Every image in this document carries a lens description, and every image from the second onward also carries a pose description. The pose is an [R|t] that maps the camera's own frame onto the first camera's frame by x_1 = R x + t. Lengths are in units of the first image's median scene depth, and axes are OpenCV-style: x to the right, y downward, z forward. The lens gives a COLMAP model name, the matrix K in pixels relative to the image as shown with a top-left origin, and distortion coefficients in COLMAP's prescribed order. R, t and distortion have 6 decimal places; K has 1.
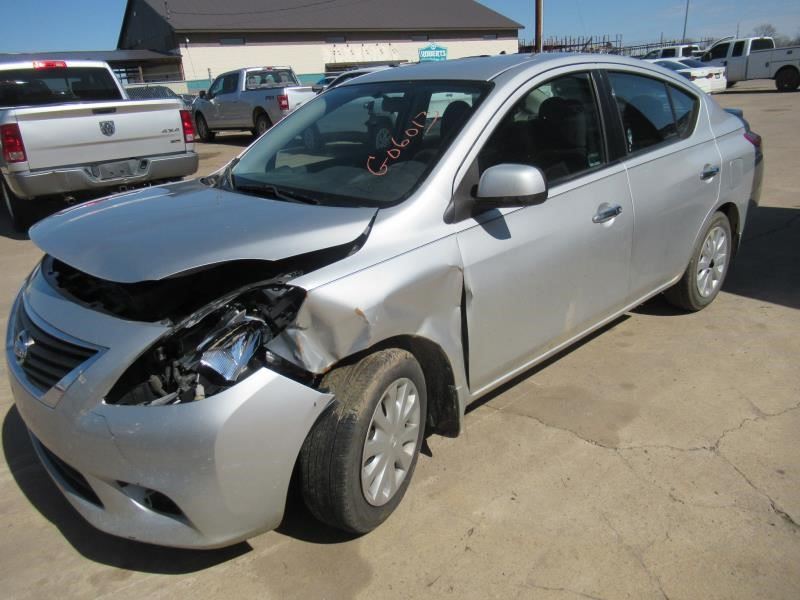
lens RADIAL K [[602.2, 0, 400.0], [0, 602.2, 300.0], [0, 0, 1]] dist [0.001644, 0.000205]
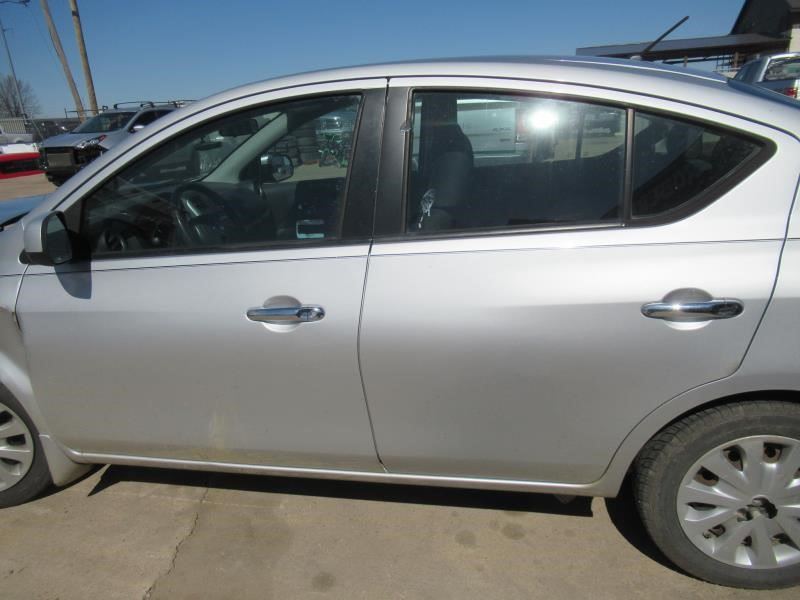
lens RADIAL K [[600.7, 0, 396.8], [0, 600.7, 296.9], [0, 0, 1]] dist [0.002381, -0.004777]
pose [[0.587987, 0.271114, -0.762082, 0.381249], [-0.257467, 0.955884, 0.141410, -0.118654], [0.766800, 0.113063, 0.631850, 0.283840]]
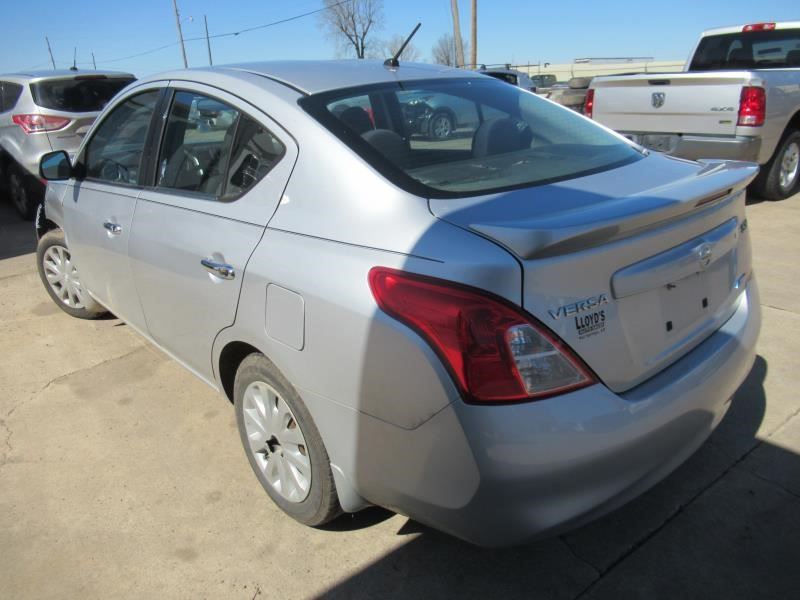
lens RADIAL K [[602.2, 0, 400.0], [0, 602.2, 300.0], [0, 0, 1]] dist [0.001644, 0.000205]
pose [[-0.020334, 0.395250, -0.918349, 0.567275], [-0.307146, 0.871650, 0.381952, -0.247175], [0.951445, 0.289834, 0.103676, 0.589344]]
